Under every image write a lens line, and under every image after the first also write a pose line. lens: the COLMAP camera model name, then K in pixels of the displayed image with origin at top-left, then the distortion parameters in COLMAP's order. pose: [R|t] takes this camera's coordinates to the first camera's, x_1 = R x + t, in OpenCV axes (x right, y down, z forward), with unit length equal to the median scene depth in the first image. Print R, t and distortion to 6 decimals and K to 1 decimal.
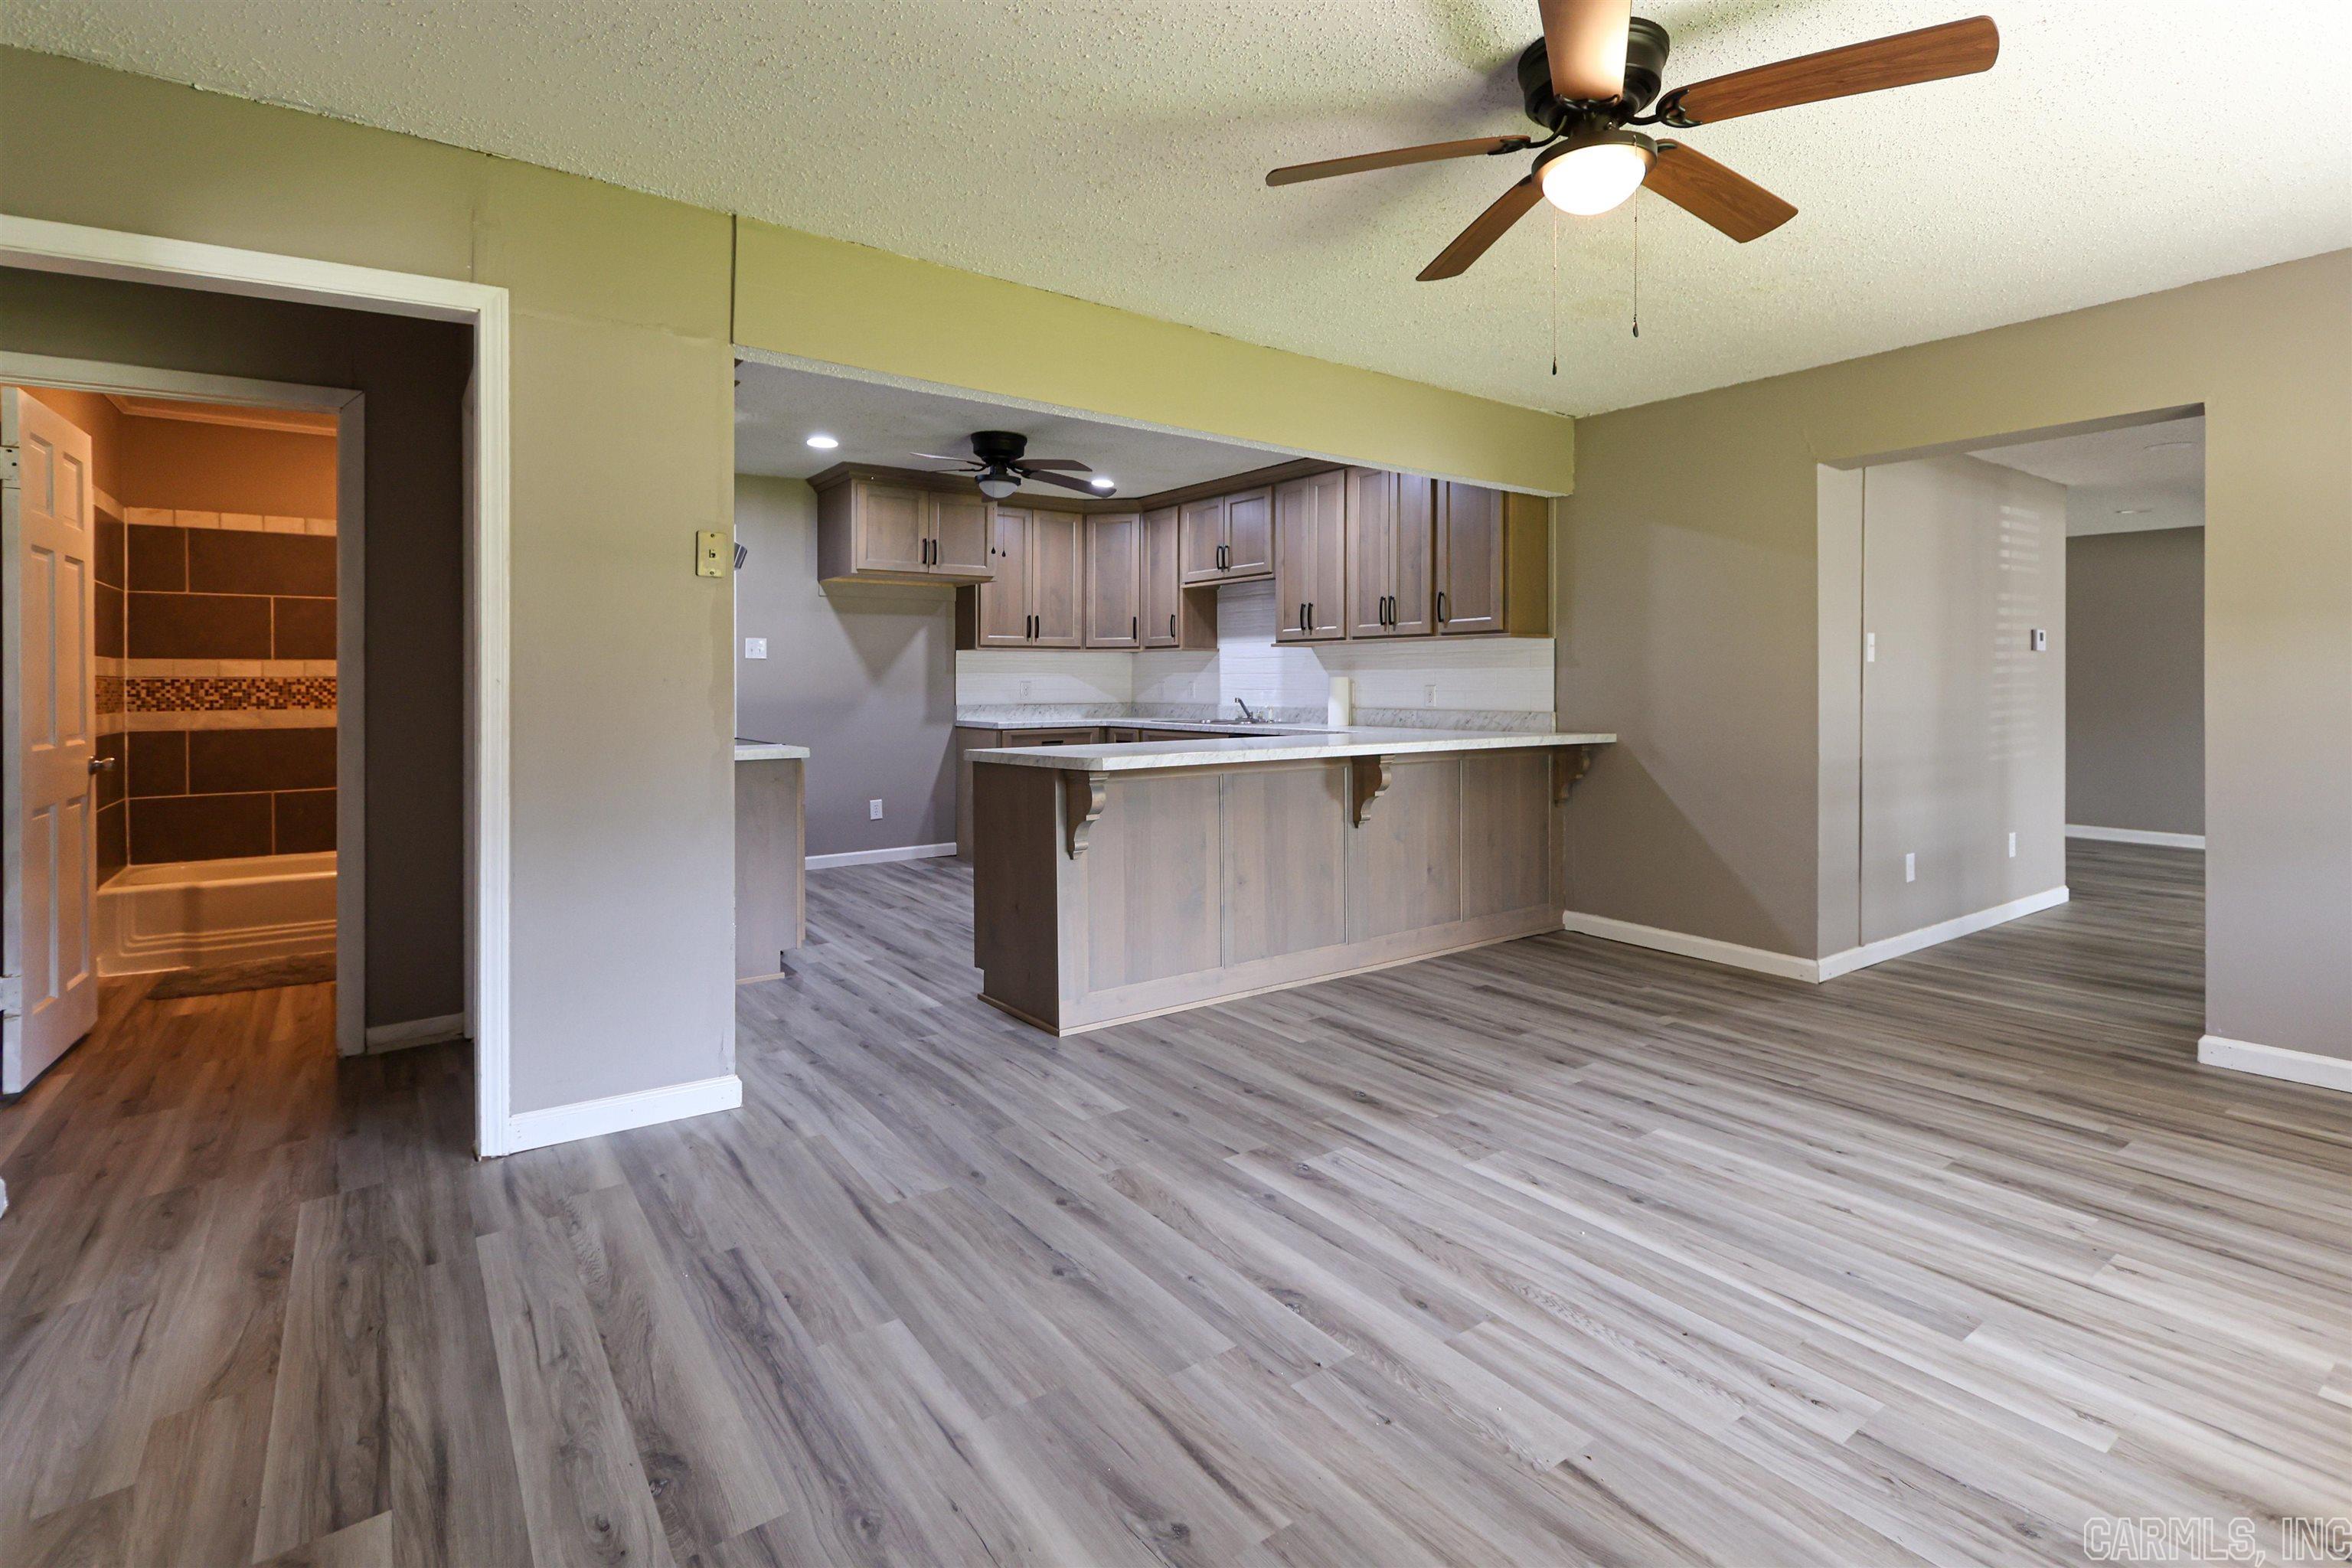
lens RADIAL K [[1114.2, 0, 1205.2], [0, 1114.2, 678.8], [0, 0, 1]] dist [0.002284, 0.002224]
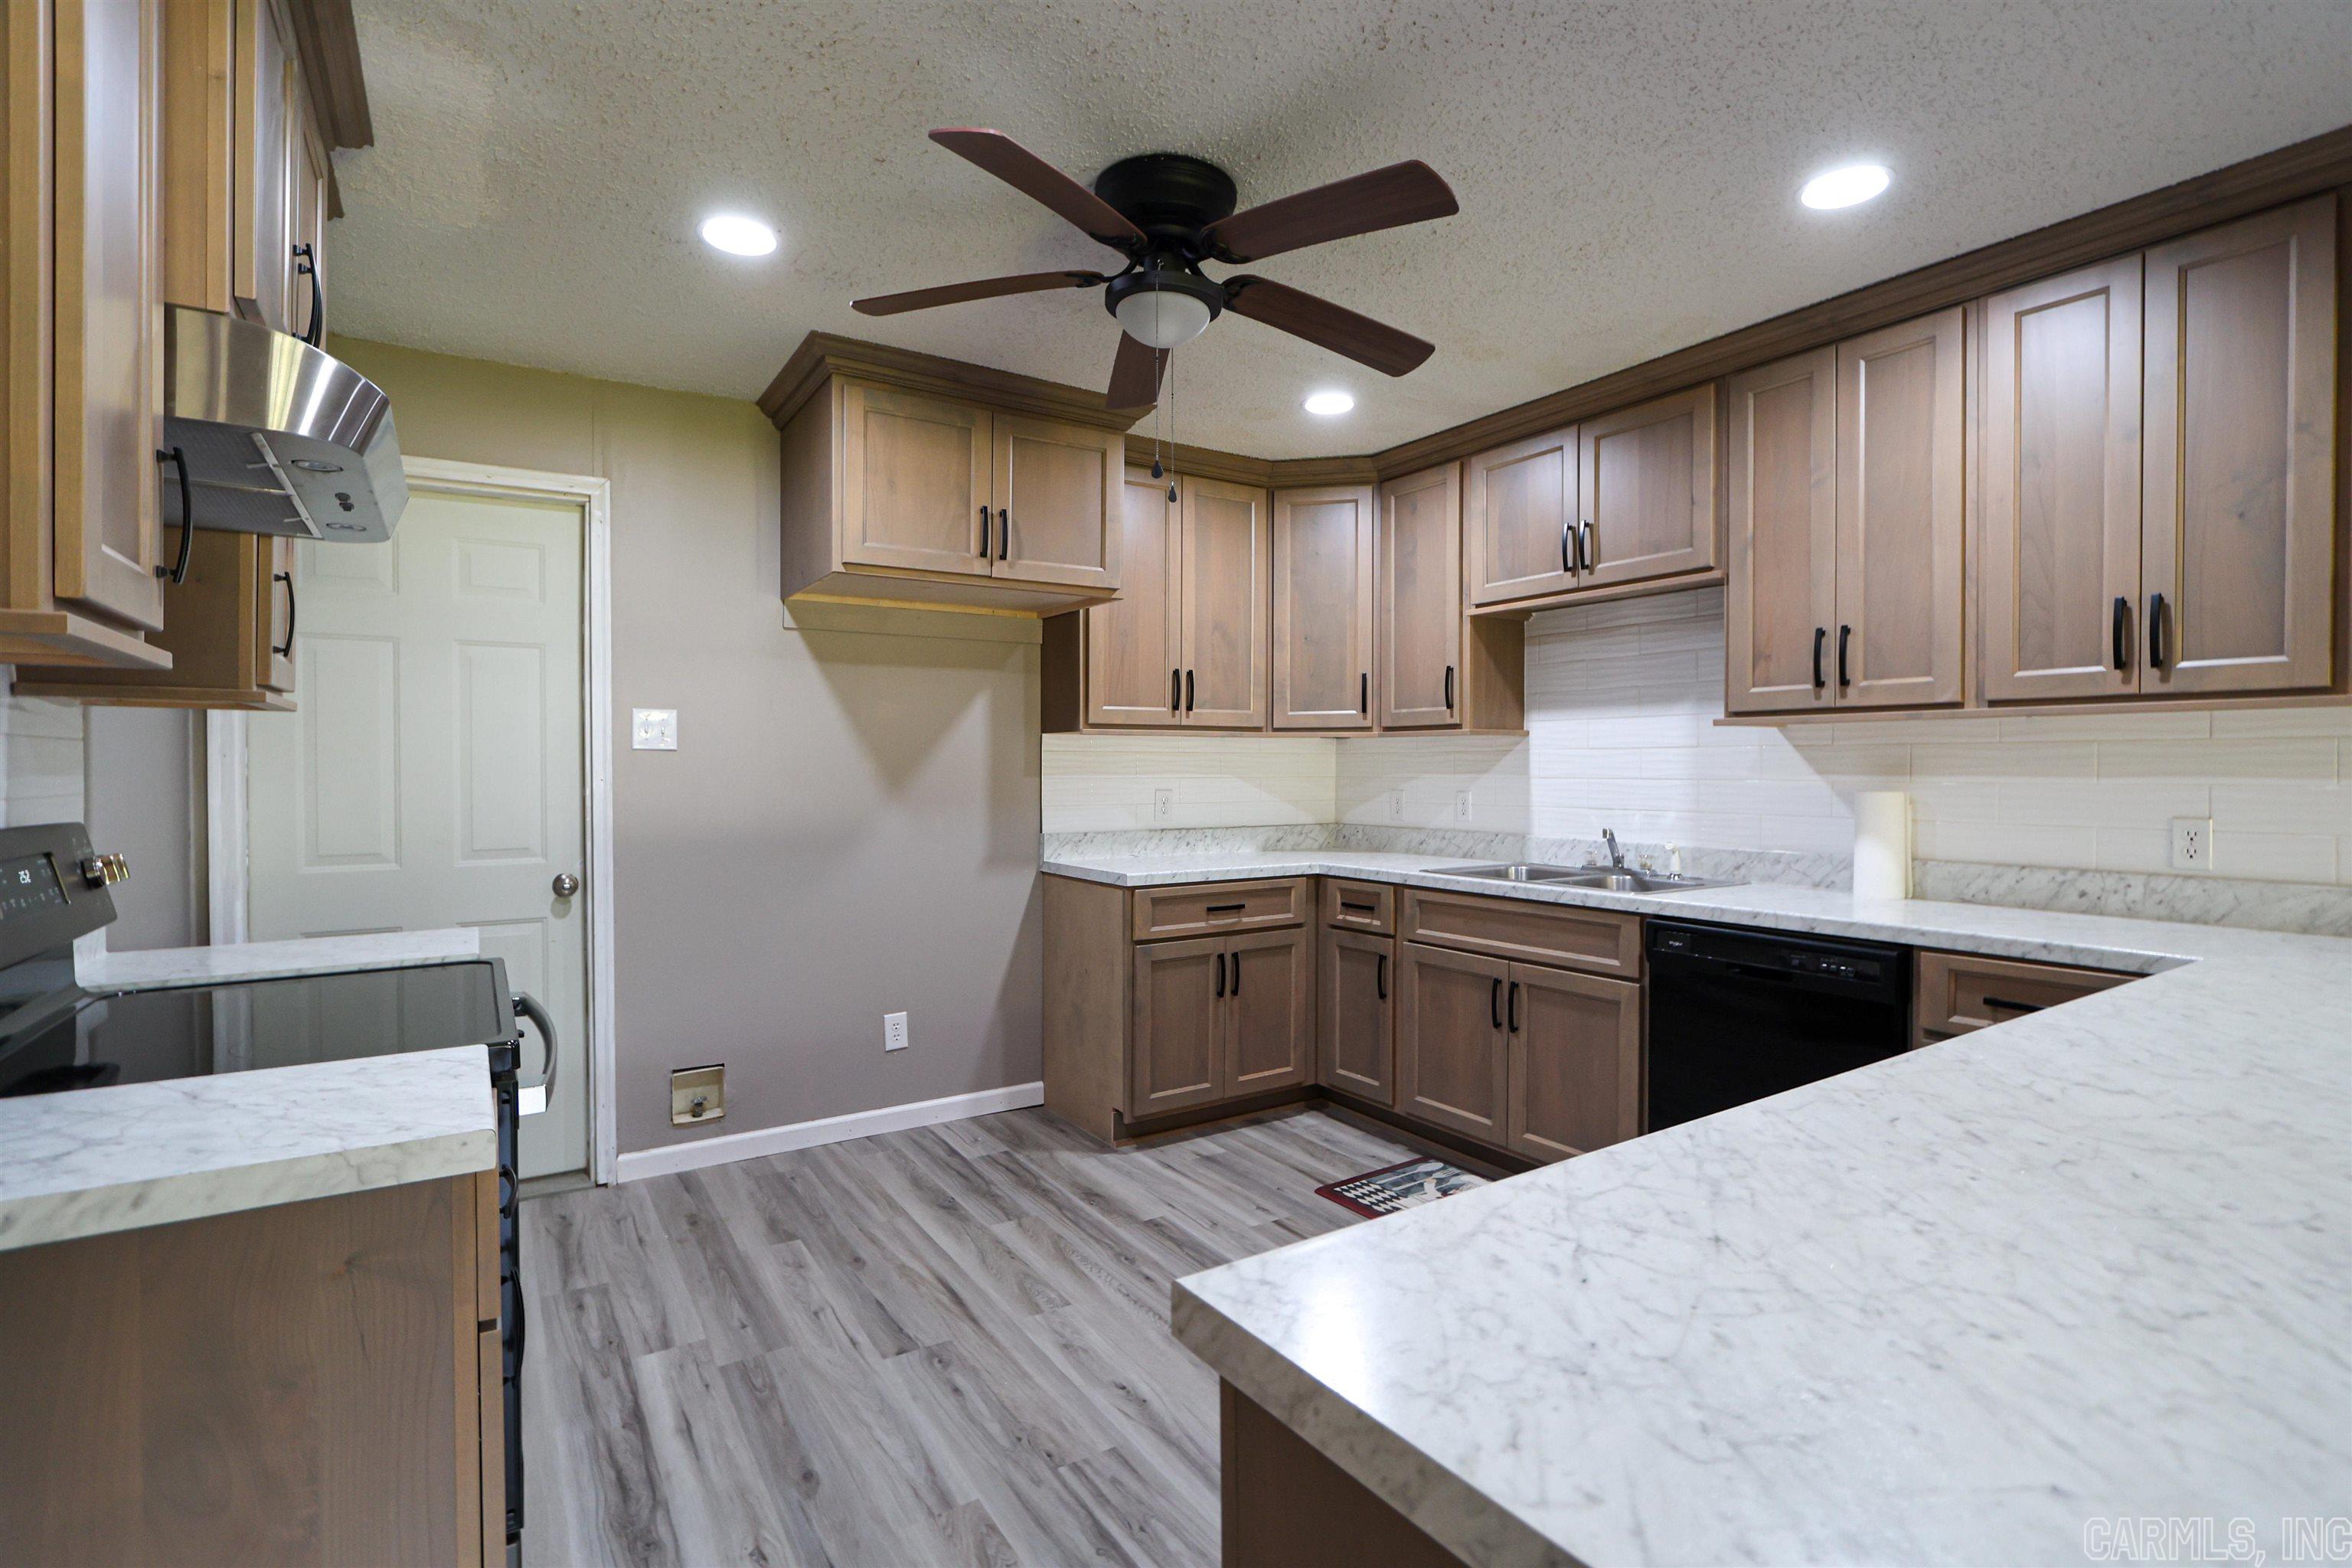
lens RADIAL K [[1114.2, 0, 1205.5], [0, 1114.2, 778.2], [0, 0, 1]] dist [0.002284, 0.002224]
pose [[0.998123, 0.002913, -0.061174, -0.199065], [-0.002170, 0.999923, 0.012212, -0.018880], [0.061205, -0.012056, 0.998052, 0.827162]]
